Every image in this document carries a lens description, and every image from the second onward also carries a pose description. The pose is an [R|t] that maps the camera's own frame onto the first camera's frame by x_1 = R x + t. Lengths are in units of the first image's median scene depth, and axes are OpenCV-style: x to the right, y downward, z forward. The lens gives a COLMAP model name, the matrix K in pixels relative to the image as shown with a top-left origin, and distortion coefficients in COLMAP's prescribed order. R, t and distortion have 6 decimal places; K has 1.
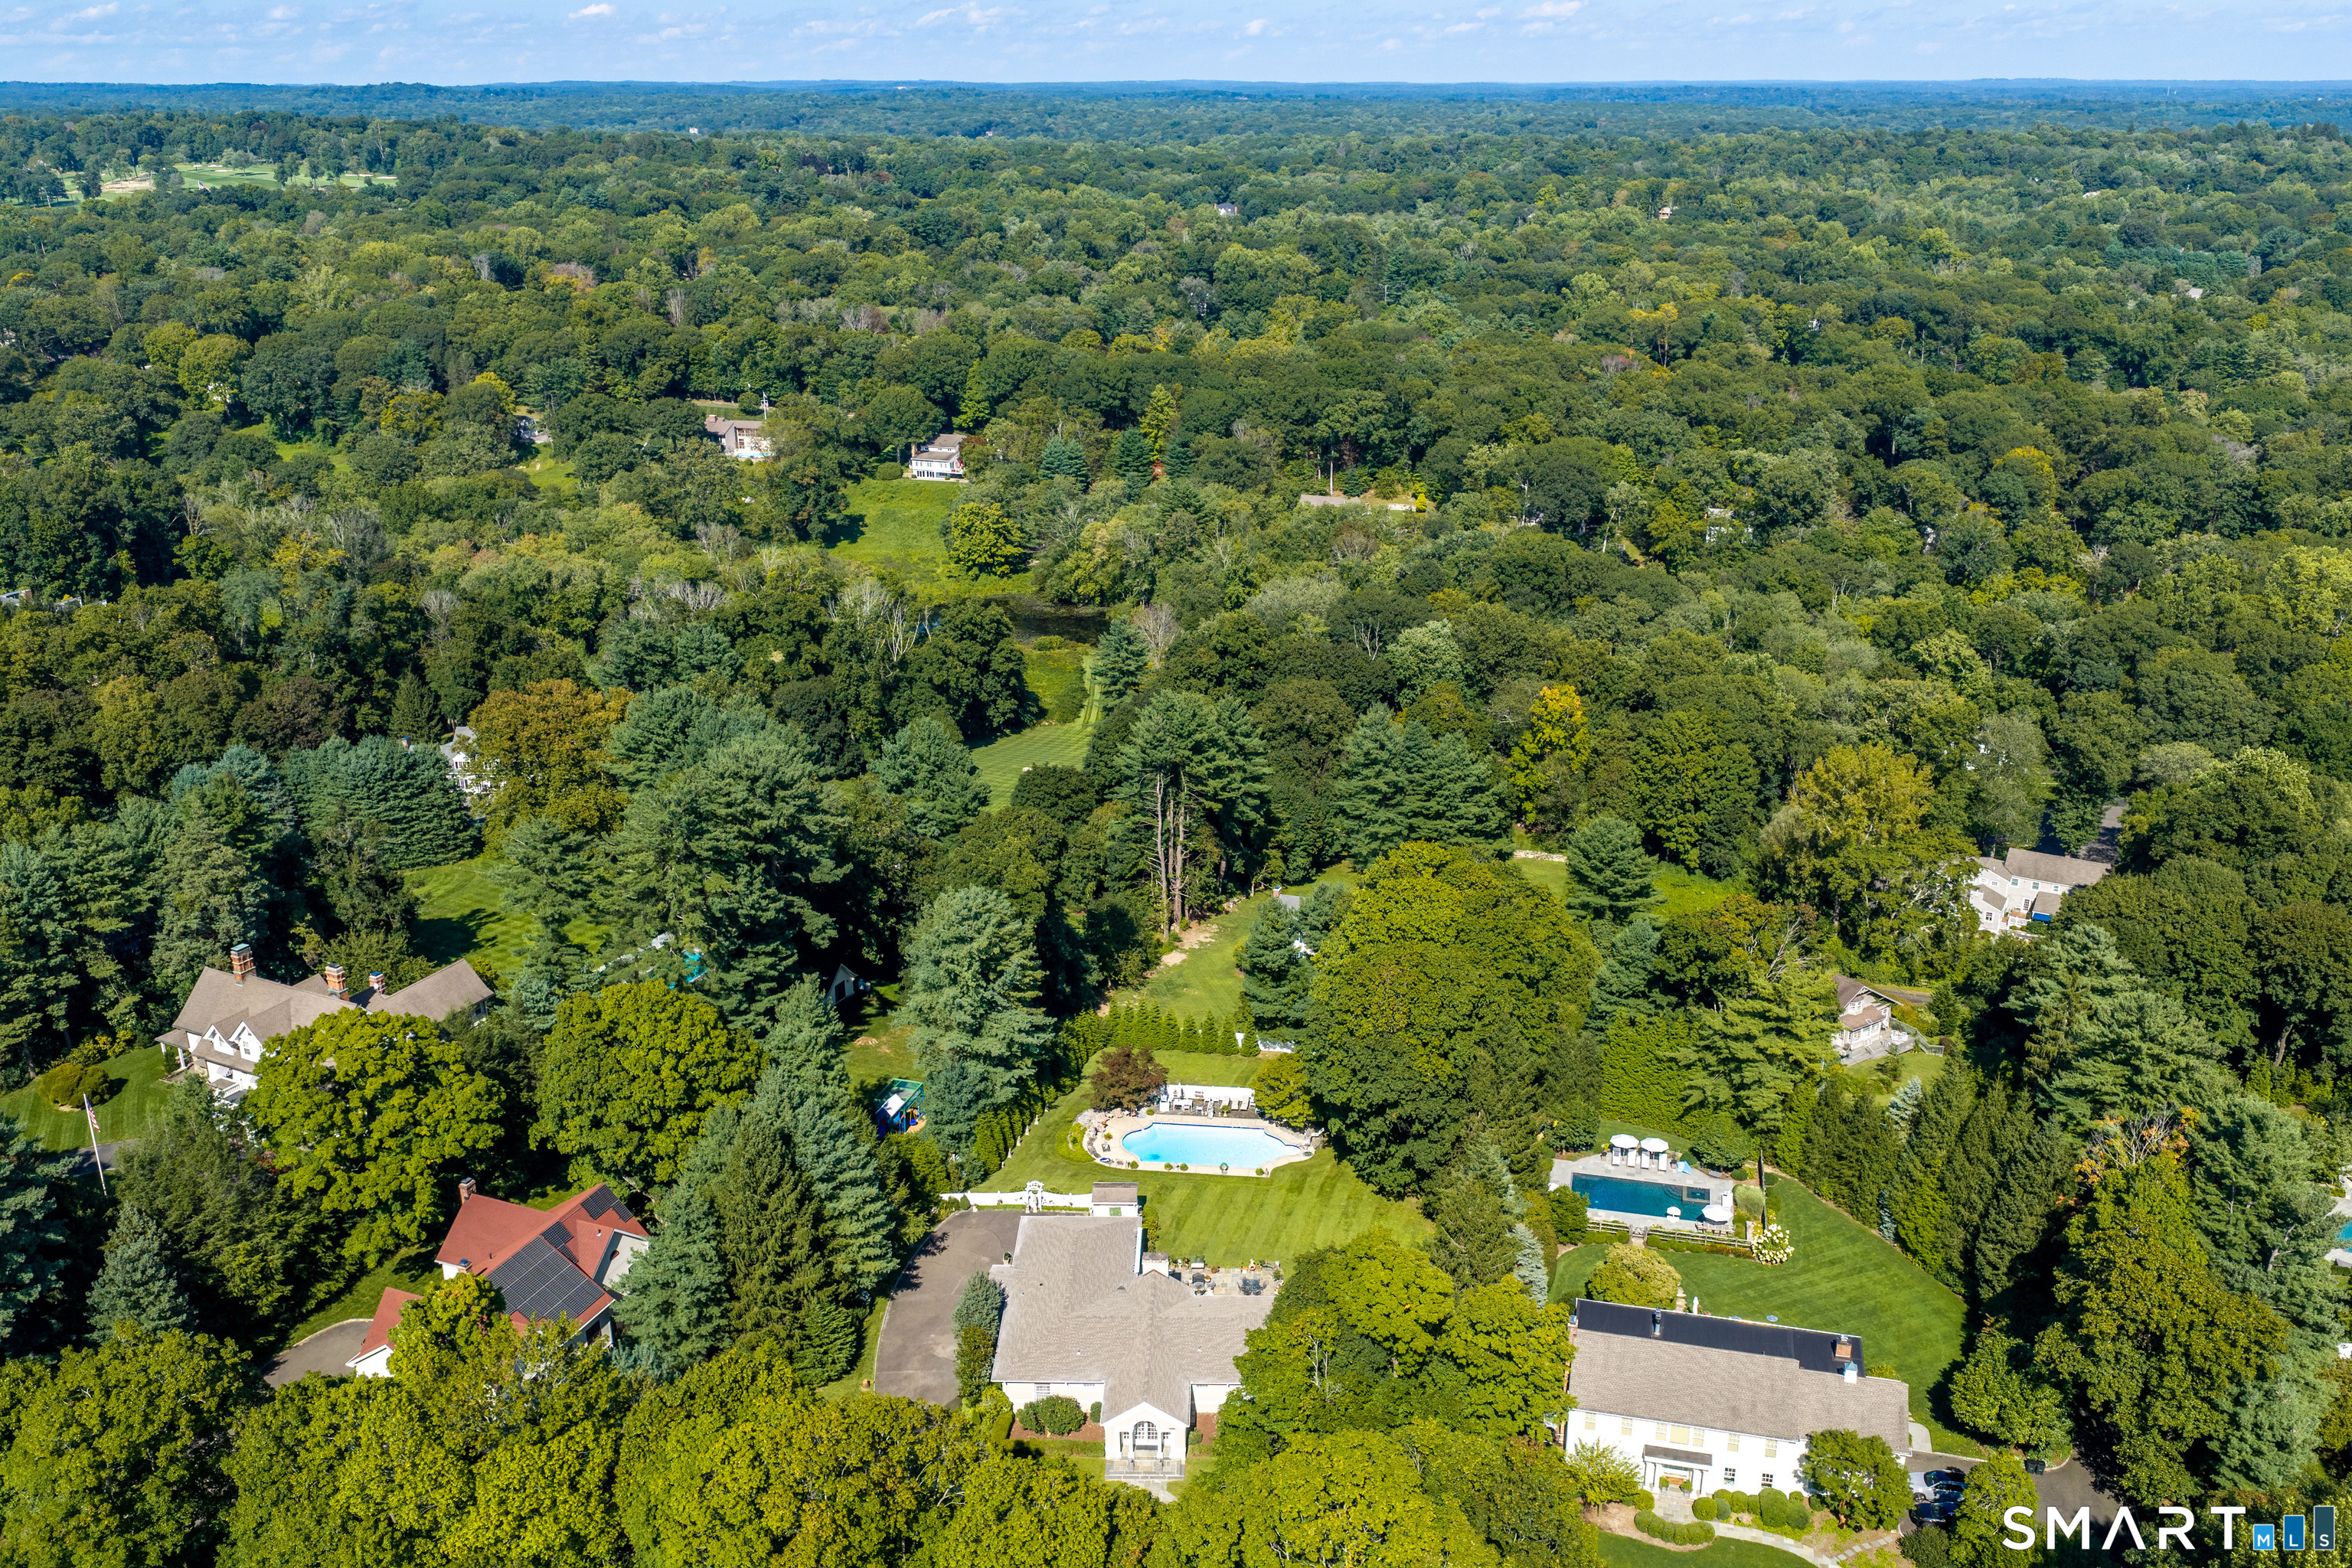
lens RADIAL K [[1928.0, 0, 1189.7], [0, 1928.0, 769.2], [0, 0, 1]] dist [-0.009459, 0.007185]
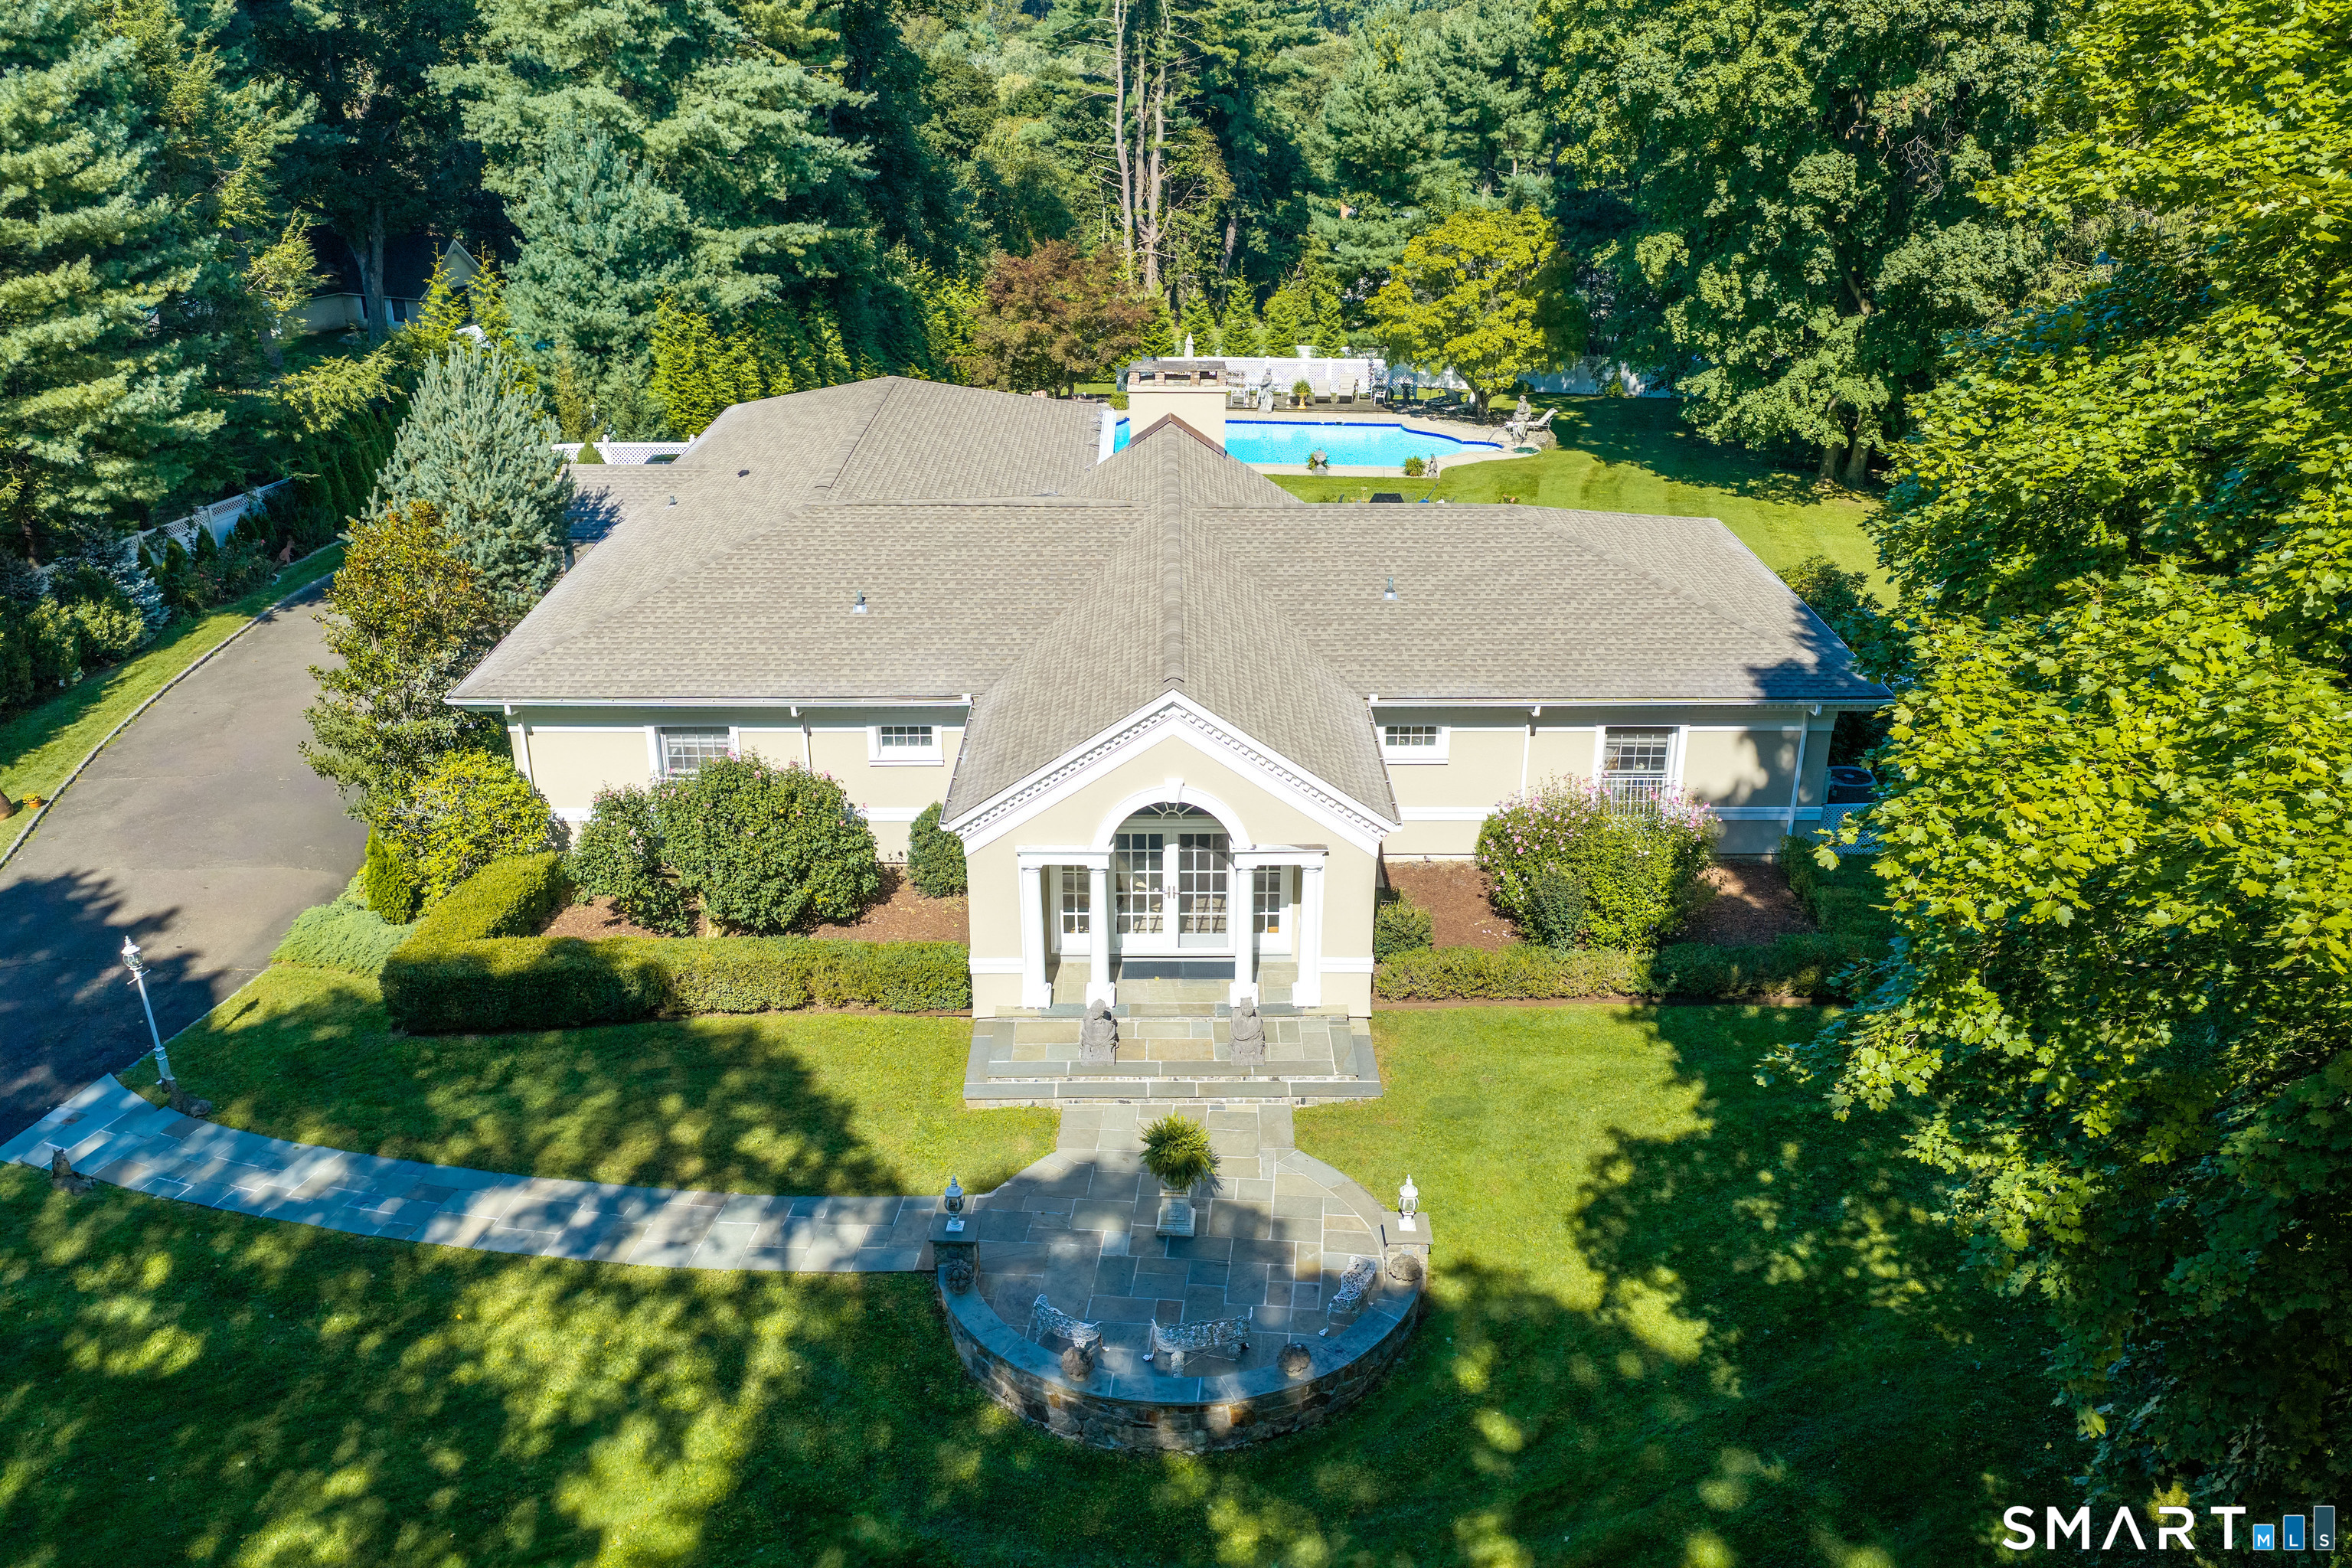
lens RADIAL K [[1928.0, 0, 1181.3], [0, 1928.0, 819.2], [0, 0, 1]] dist [-0.009459, 0.007185]
pose [[0.999495, -0.006305, 0.031152, -0.023123], [0.003882, 0.997006, 0.077222, 0.264823], [-0.031546, -0.077062, 0.996527, 0.658509]]
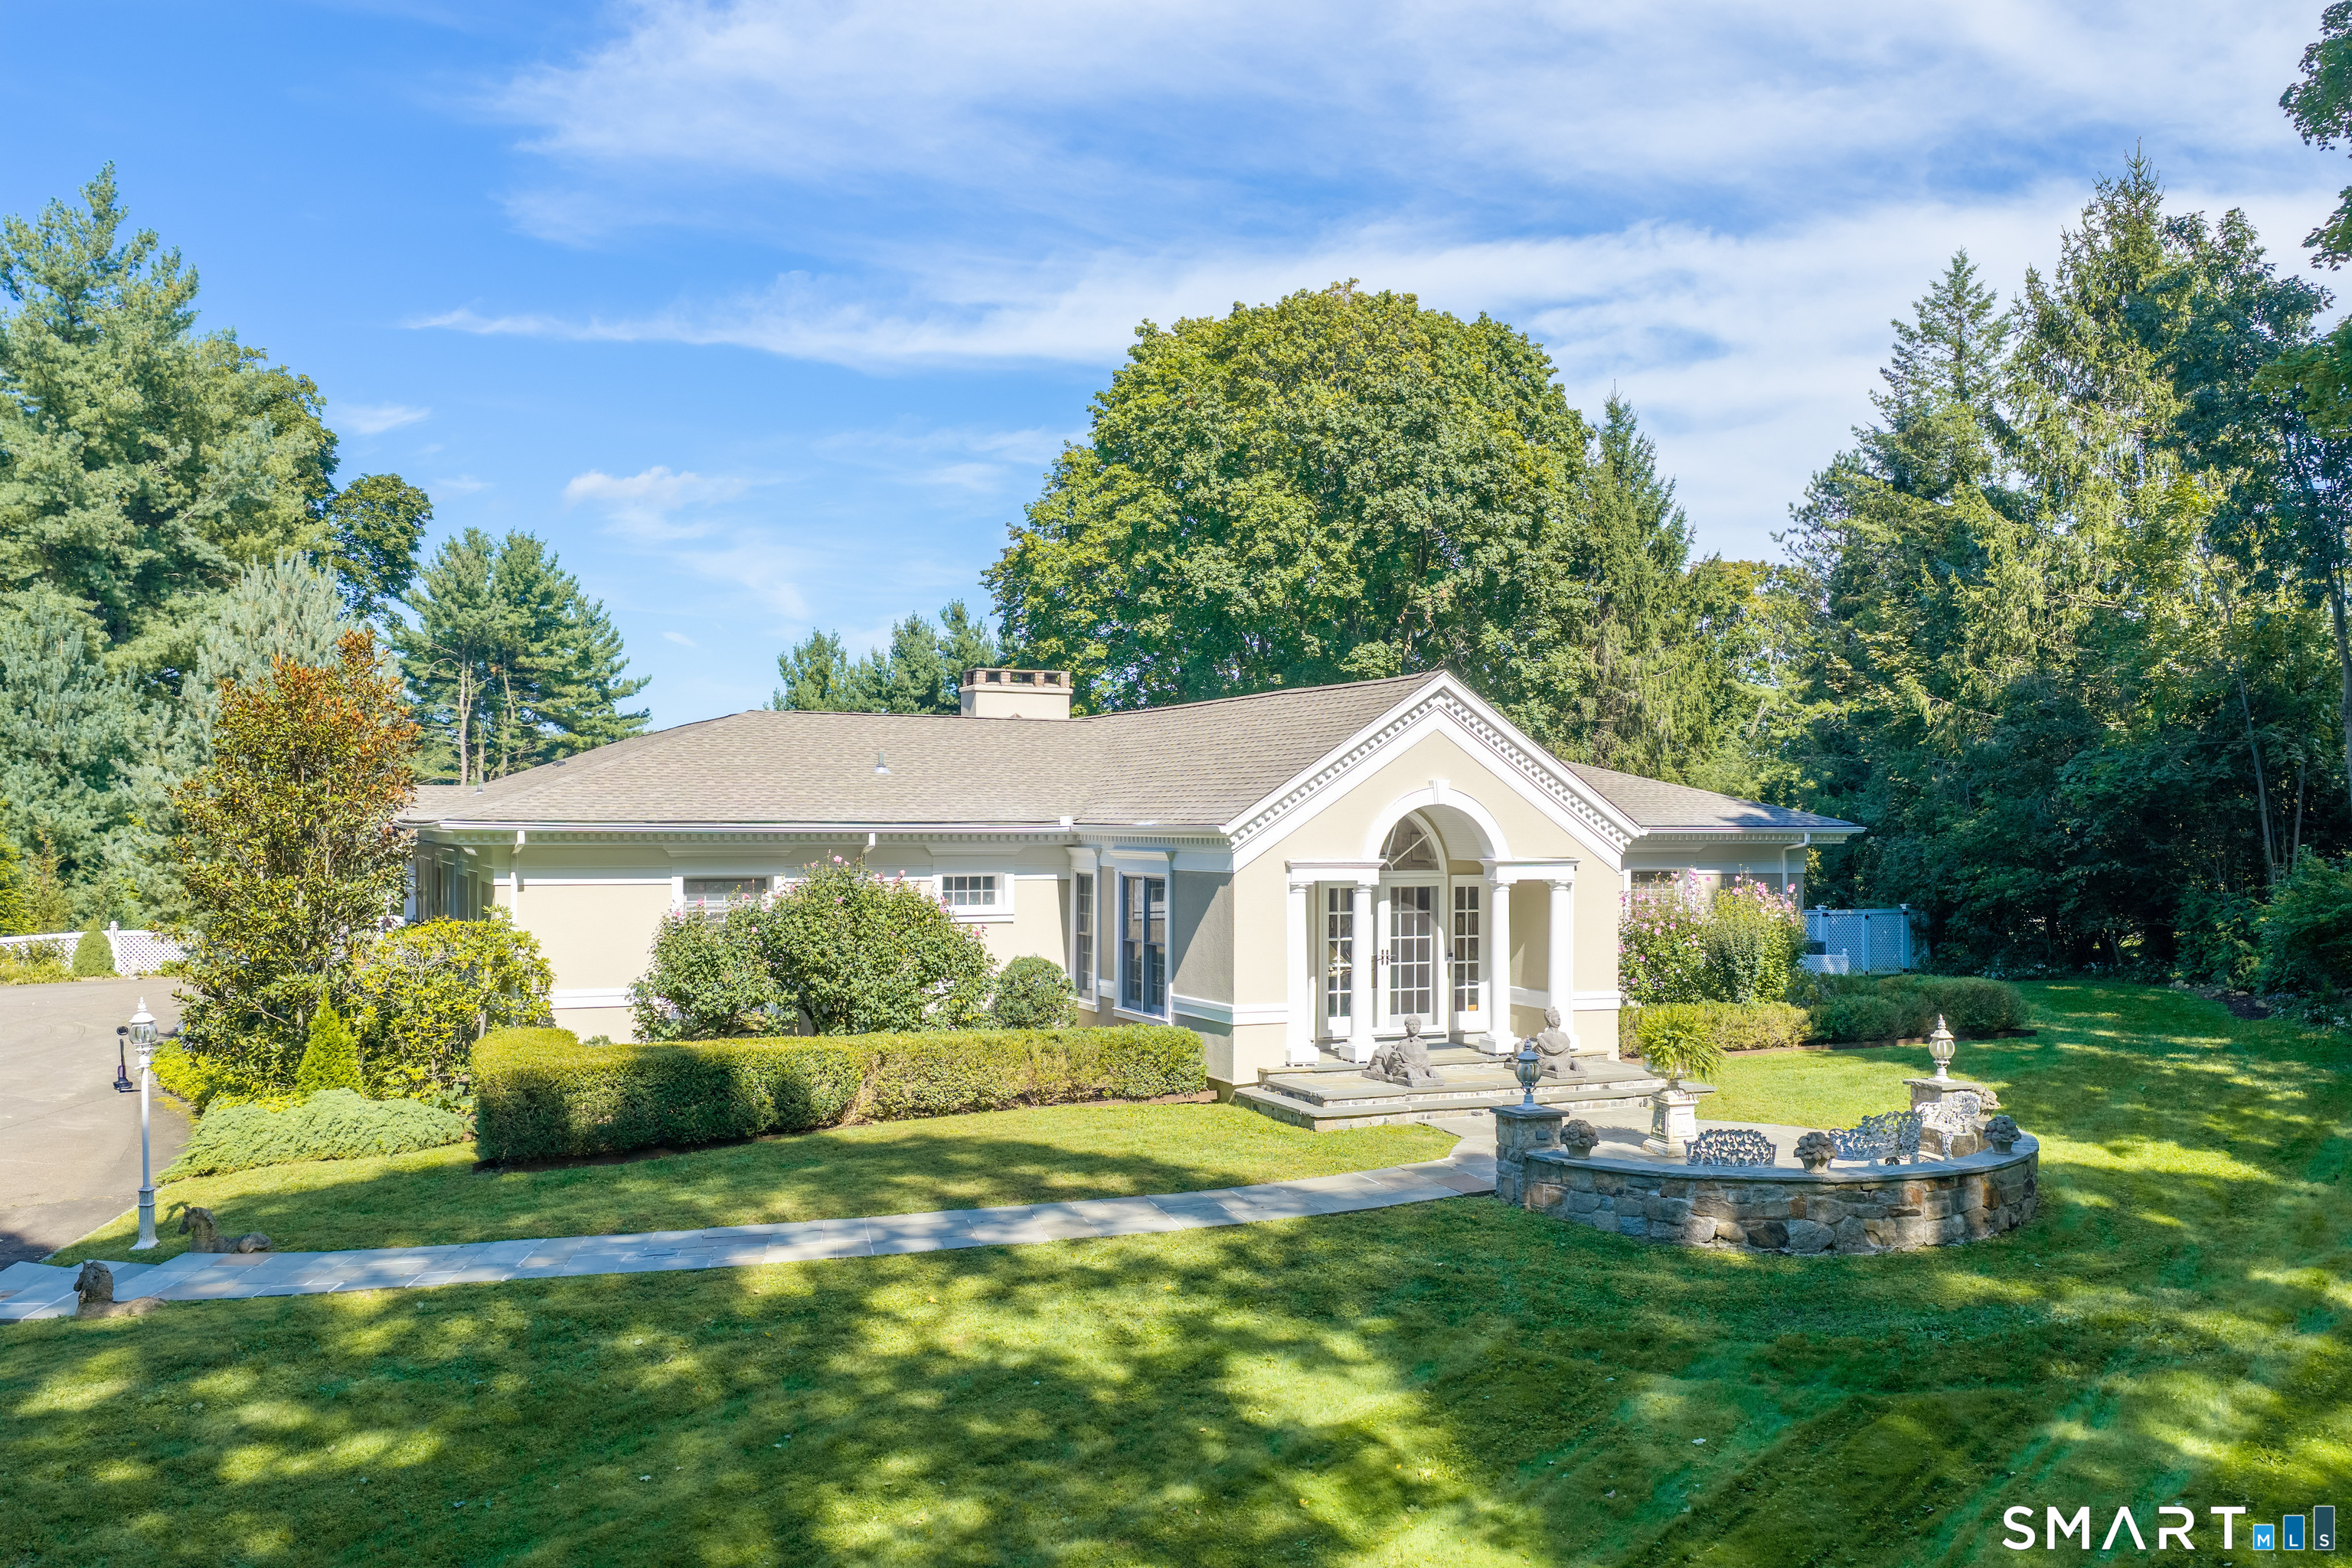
lens RADIAL K [[1928.0, 0, 1179.7], [0, 1928.0, 774.0], [0, 0, 1]] dist [-0.009459, 0.007185]
pose [[0.899162, 0.019415, 0.437185, -0.098926], [0.137570, 0.935828, -0.324502, 0.317068], [-0.415430, 0.351923, 0.838790, 0.700010]]
